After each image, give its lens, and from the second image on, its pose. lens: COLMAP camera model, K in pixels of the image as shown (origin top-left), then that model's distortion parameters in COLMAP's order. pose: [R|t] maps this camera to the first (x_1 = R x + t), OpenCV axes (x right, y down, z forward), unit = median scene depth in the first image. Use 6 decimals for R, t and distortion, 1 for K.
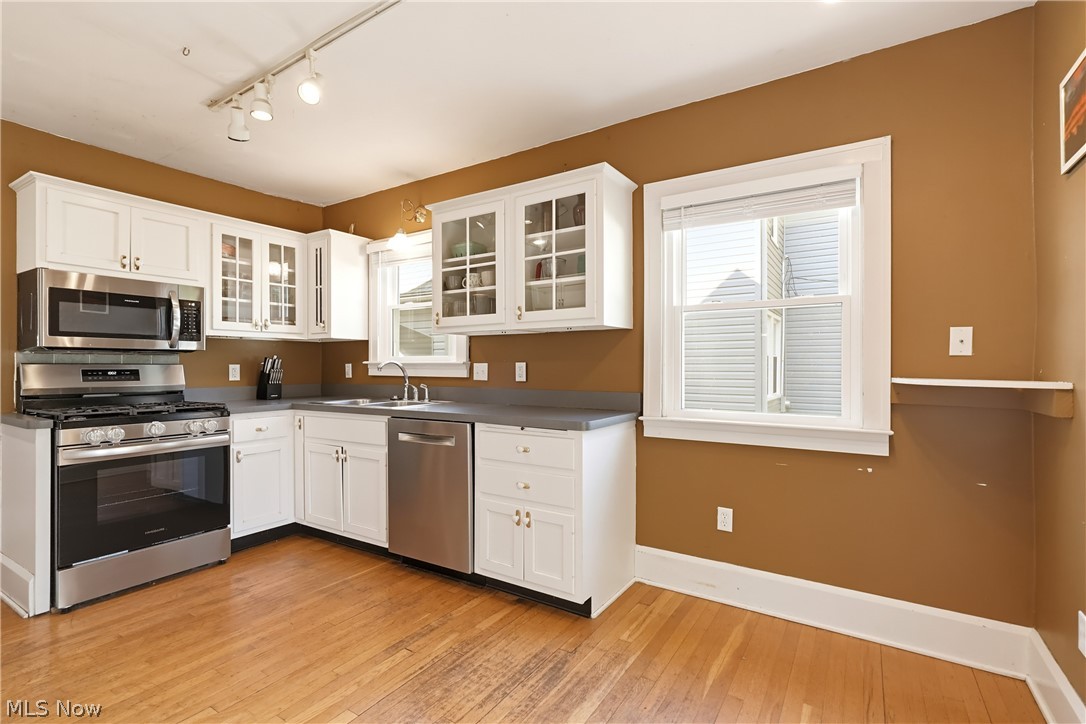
lens RADIAL K [[501.7, 0, 544.2], [0, 501.7, 366.6], [0, 0, 1]] dist [-0.003904, 0.000664]
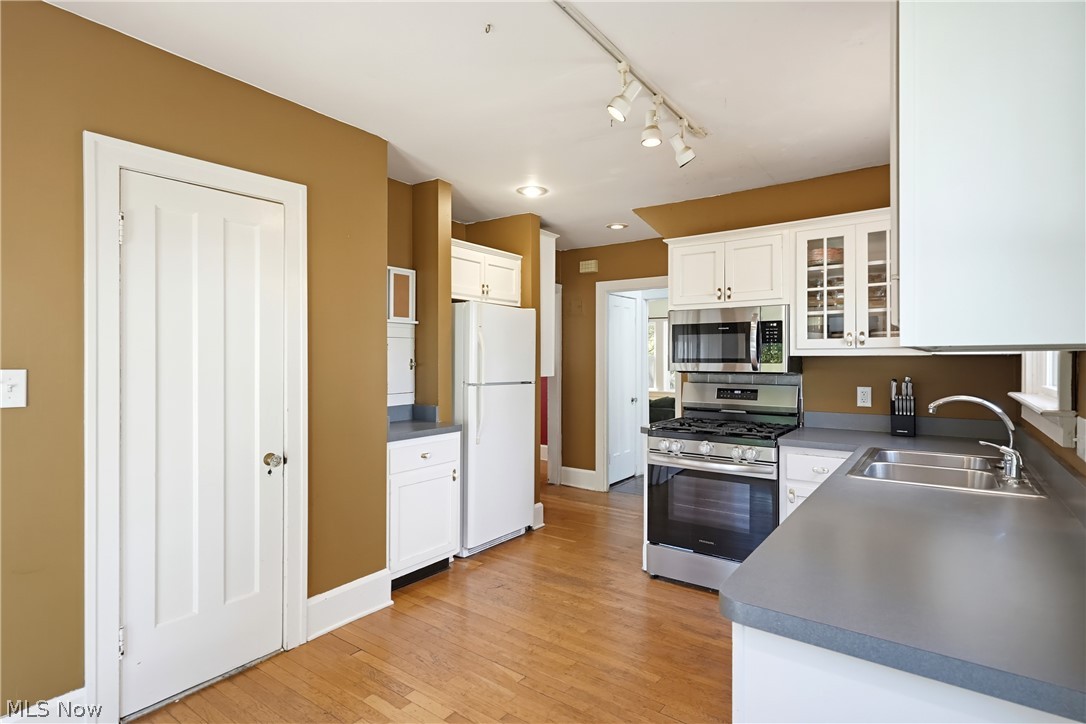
lens RADIAL K [[546.7, 0, 525.5], [0, 546.7, 360.8], [0, 0, 1]] dist [0.003356, 0.000547]
pose [[-0.076797, -0.000382, -0.997047, 0.376632], [-0.001875, 0.999998, -0.000238, -0.054467], [0.997045, 0.001851, -0.076797, 0.612027]]
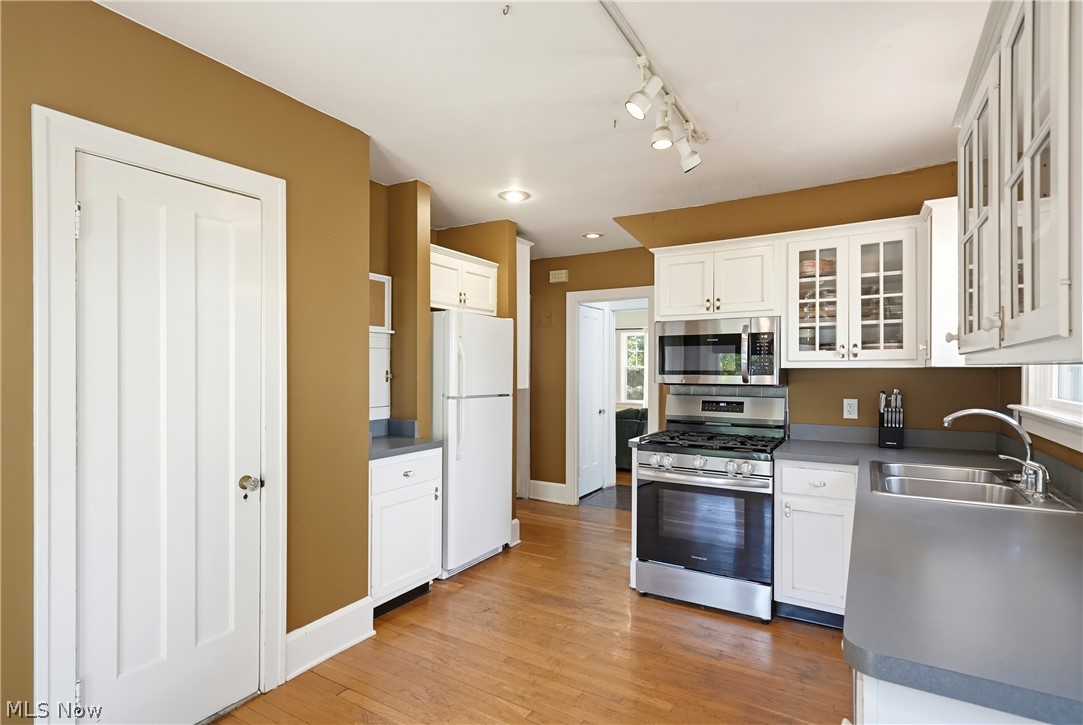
lens RADIAL K [[545.2, 0, 515.7], [0, 545.2, 372.4], [0, 0, 1]] dist [0.003356, 0.000547]
pose [[0.002968, 0.001031, -0.999995, 0.327304], [-0.002488, 0.999996, 0.001024, -0.056494], [0.999993, 0.002485, 0.002970, 0.530737]]
